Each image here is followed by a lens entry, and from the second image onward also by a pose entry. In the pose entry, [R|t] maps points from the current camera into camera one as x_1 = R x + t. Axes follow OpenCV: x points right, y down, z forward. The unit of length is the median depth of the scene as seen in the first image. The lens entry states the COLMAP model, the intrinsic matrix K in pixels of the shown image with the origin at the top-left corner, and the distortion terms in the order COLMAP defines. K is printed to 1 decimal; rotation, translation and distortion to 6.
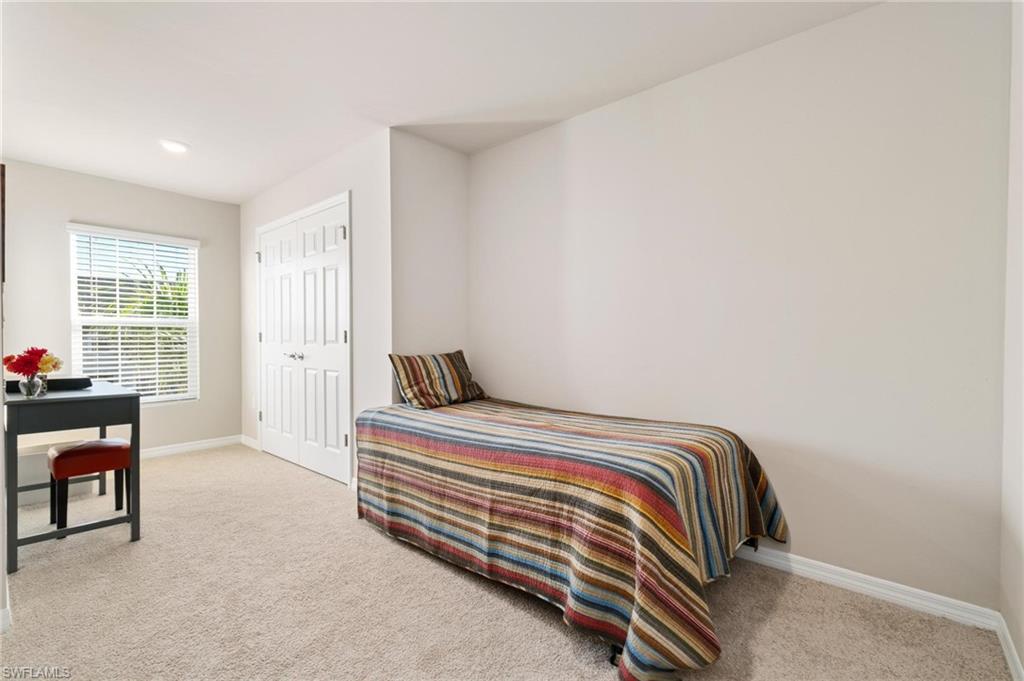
lens RADIAL K [[442.0, 0, 508.1], [0, 442.0, 335.8], [0, 0, 1]] dist [-0.001368, 0.000102]
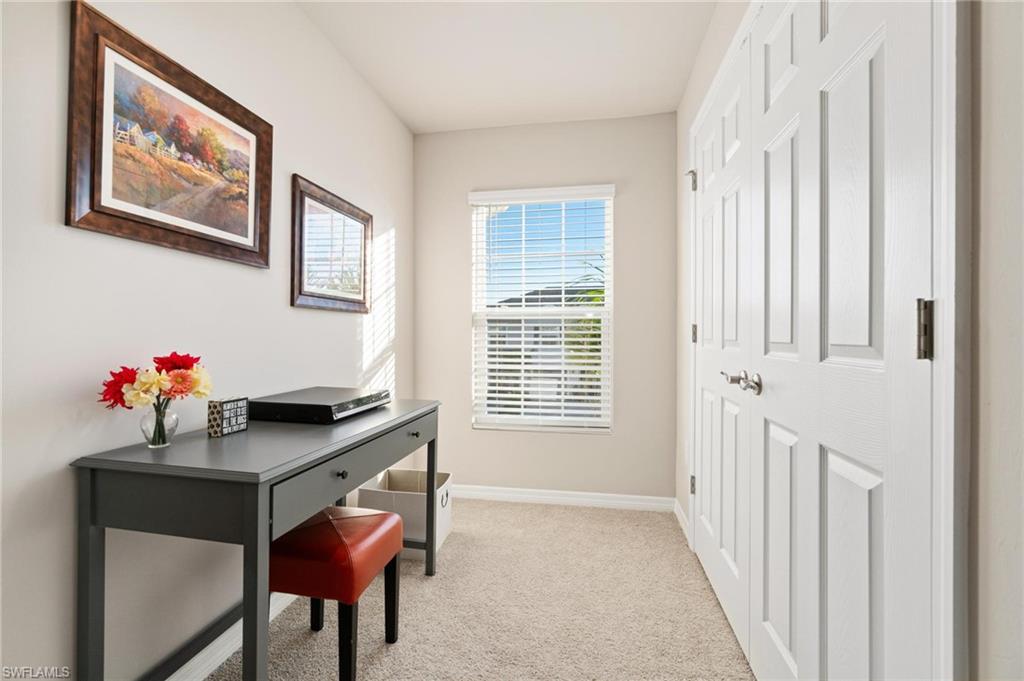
lens RADIAL K [[442.0, 0, 508.1], [0, 442.0, 335.8], [0, 0, 1]] dist [-0.001368, 0.000102]
pose [[0.491230, 0.002019, -0.871028, -0.227070], [0.003048, 0.999987, 0.004037, 0.003344], [0.871025, -0.004638, 0.491217, 0.580909]]
